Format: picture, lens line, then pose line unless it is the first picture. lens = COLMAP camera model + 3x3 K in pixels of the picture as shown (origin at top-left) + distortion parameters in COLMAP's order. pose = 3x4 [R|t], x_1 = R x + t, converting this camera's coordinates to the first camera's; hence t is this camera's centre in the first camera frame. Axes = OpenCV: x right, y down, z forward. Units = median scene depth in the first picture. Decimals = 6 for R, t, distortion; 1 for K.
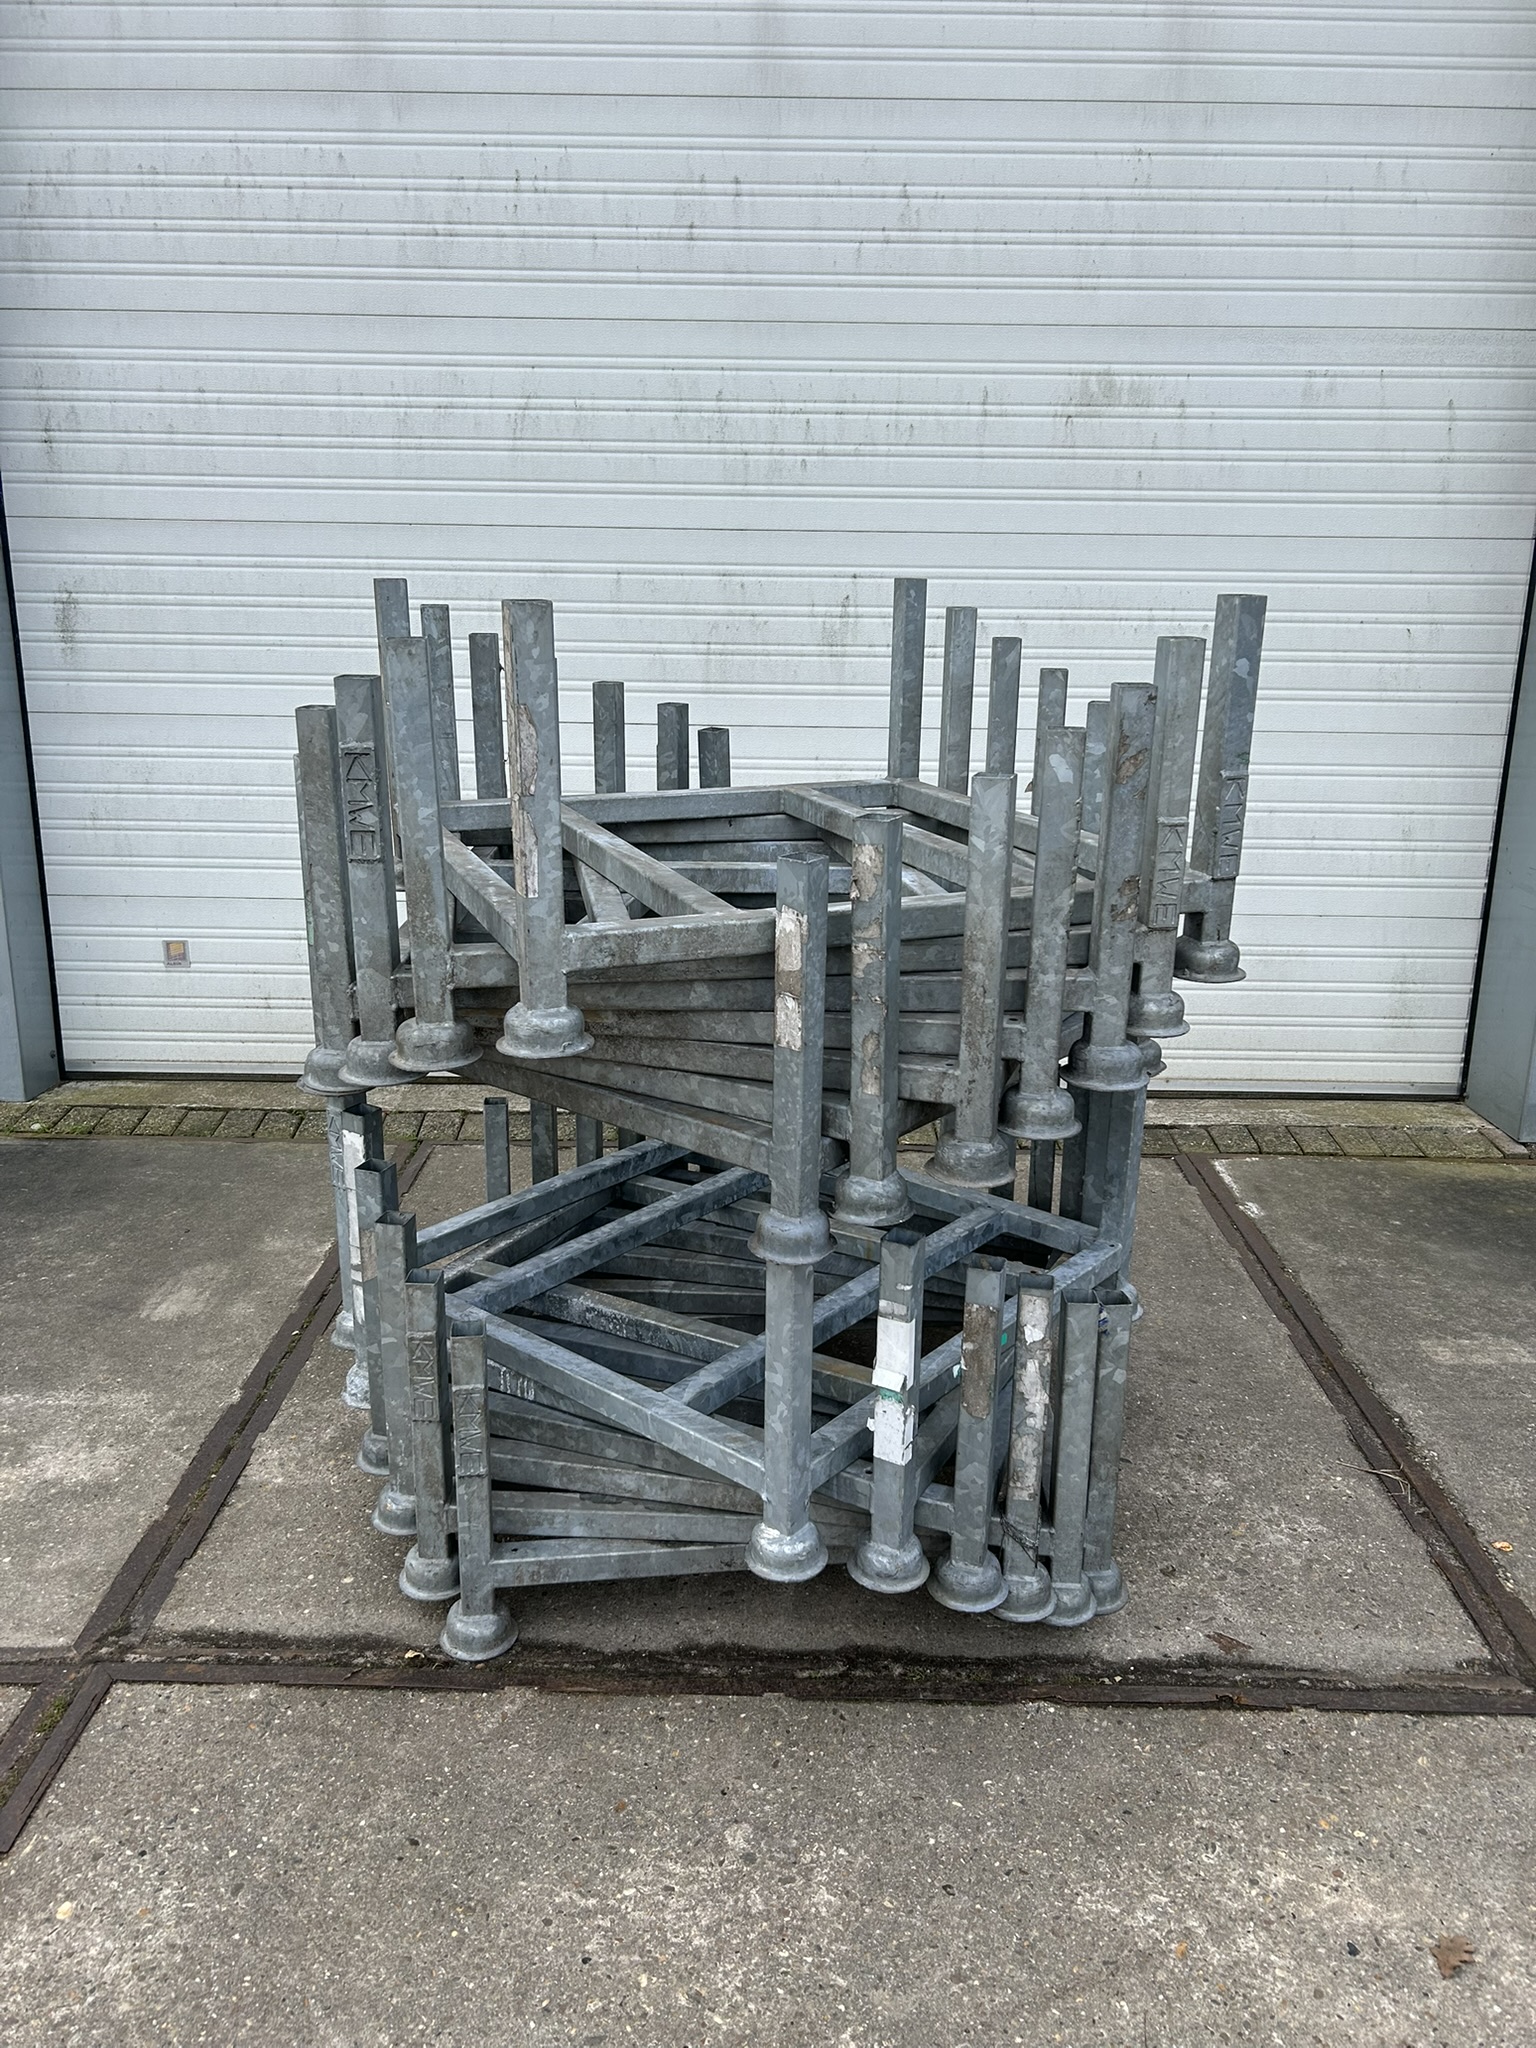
lens RADIAL K [[1551.4, 0, 765.6], [0, 1551.4, 1040.6], [0, 0, 1]] dist [0.045691, -0.048433]
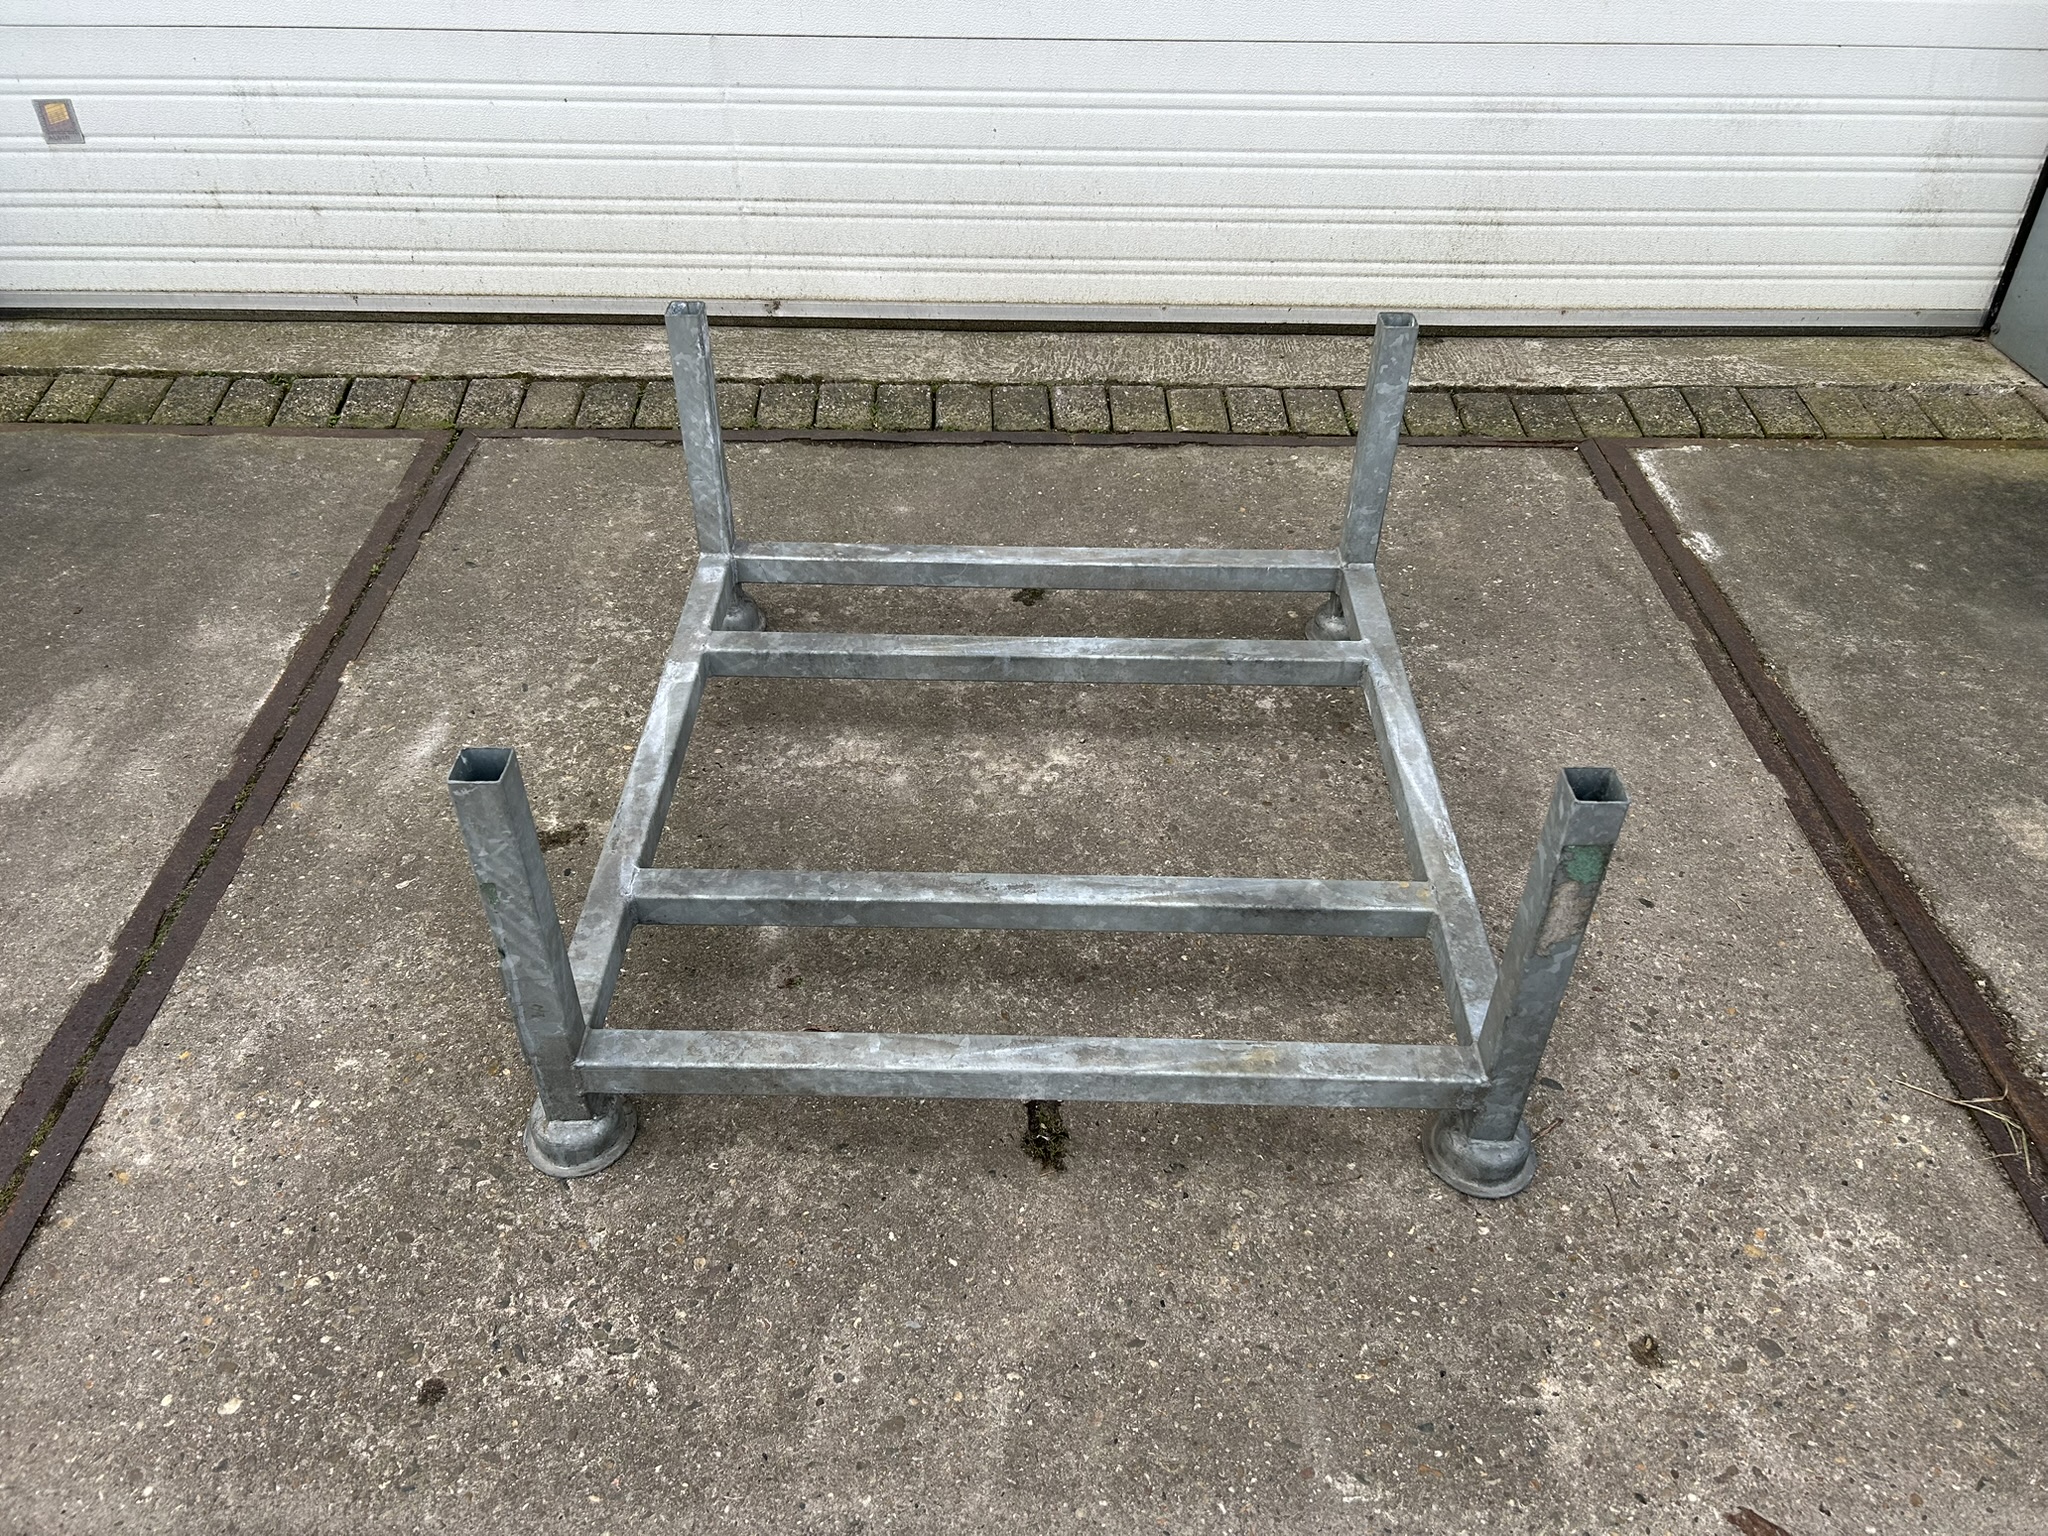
lens RADIAL K [[1551.4, 0, 1018.3], [0, 1551.4, 751.7], [0, 0, 1]] dist [0.045691, -0.048433]
pose [[0.999903, -0.010627, 0.009030, 0.016961], [0.006589, 0.930682, 0.365770, -0.076533], [-0.012291, -0.365675, 0.930661, 0.477247]]
